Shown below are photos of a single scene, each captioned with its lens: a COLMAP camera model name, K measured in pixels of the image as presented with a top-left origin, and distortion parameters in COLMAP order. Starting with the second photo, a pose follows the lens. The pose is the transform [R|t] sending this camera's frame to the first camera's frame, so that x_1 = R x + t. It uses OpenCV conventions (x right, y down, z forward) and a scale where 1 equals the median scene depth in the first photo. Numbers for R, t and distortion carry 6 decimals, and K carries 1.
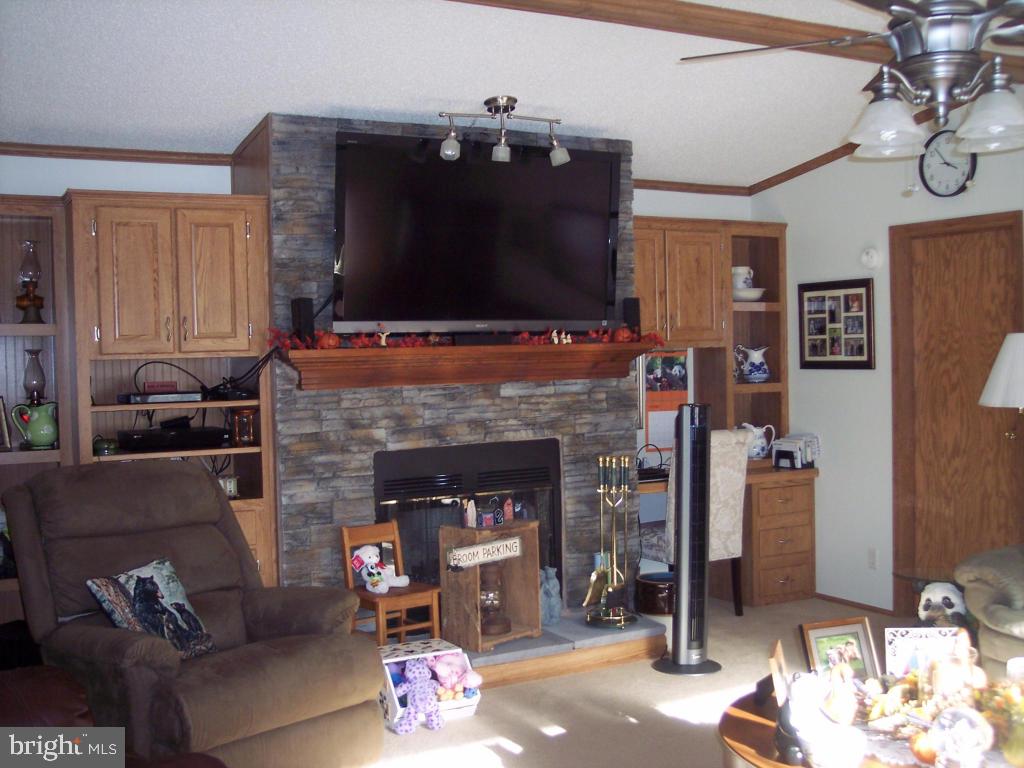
lens RADIAL K [[1174.7, 0, 519.4], [0, 1174.7, 384.6], [0, 0, 1]] dist [-0.165032, 0.279007]
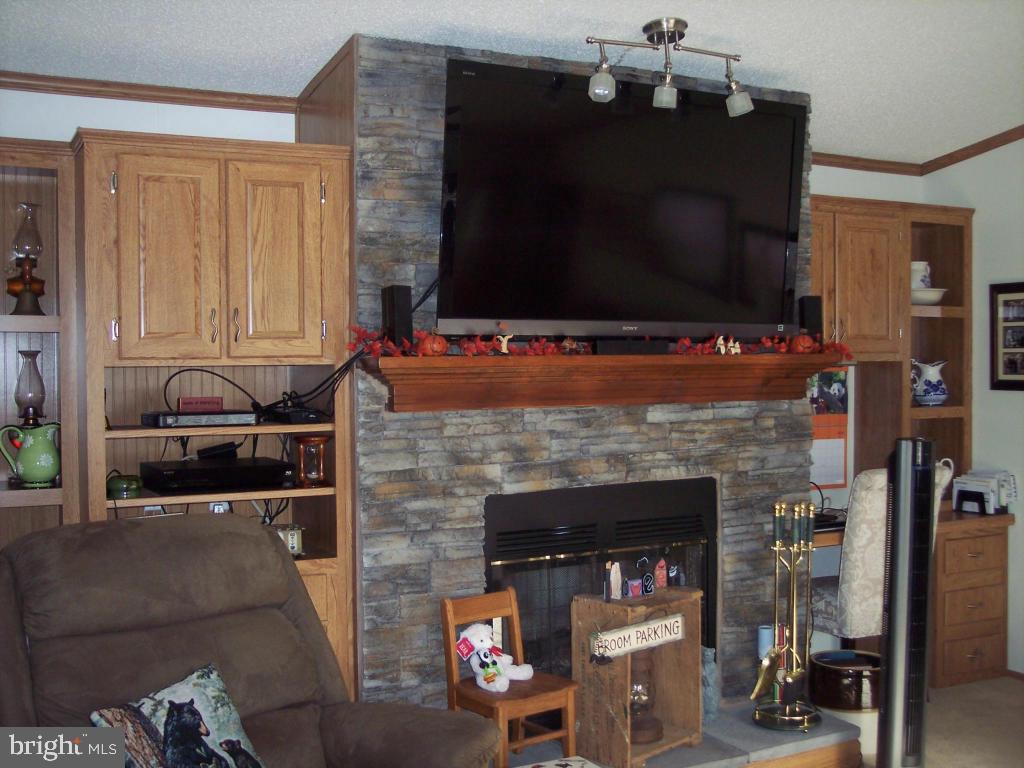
lens RADIAL K [[1174.7, 0, 519.4], [0, 1174.7, 384.6], [0, 0, 1]] dist [-0.165032, 0.279007]
pose [[0.999732, 0.015855, -0.016846, -0.092970], [-0.015964, 0.999853, -0.006324, -0.008776], [0.016743, 0.006592, 0.999838, 0.261091]]
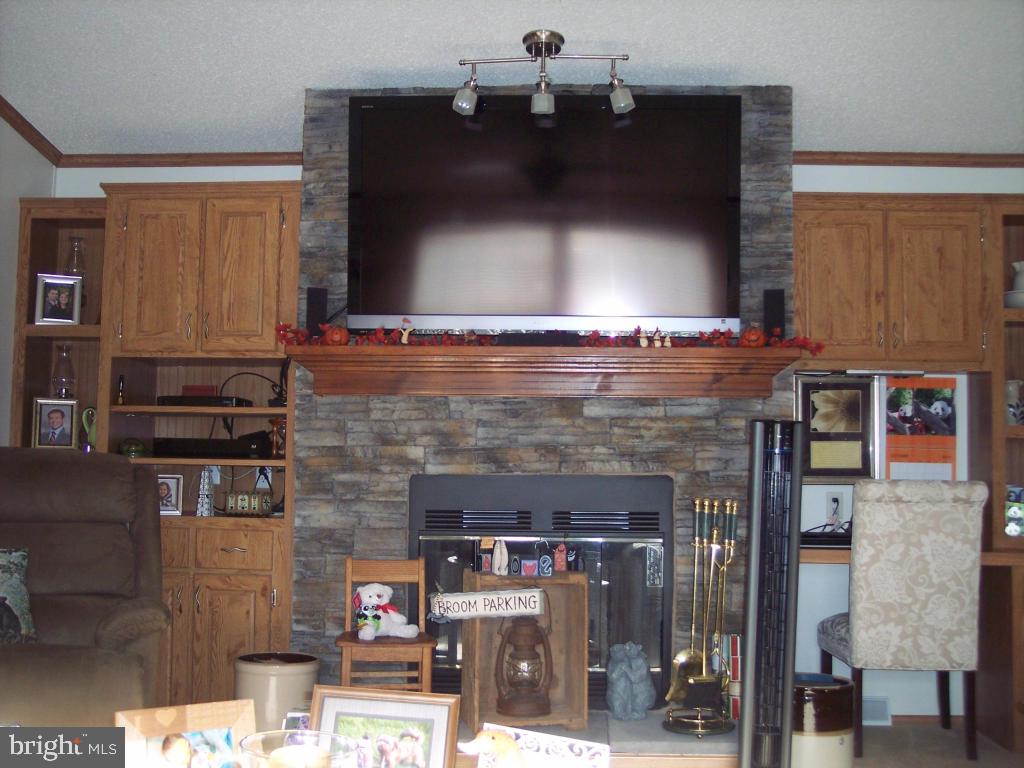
lens RADIAL K [[1174.7, 0, 519.4], [0, 1174.7, 384.6], [0, 0, 1]] dist [-0.165032, 0.279007]
pose [[0.844841, -0.006063, -0.534984, 0.396634], [-0.047280, 0.995178, -0.085944, 0.063206], [0.532925, 0.097903, 0.840480, 0.340561]]
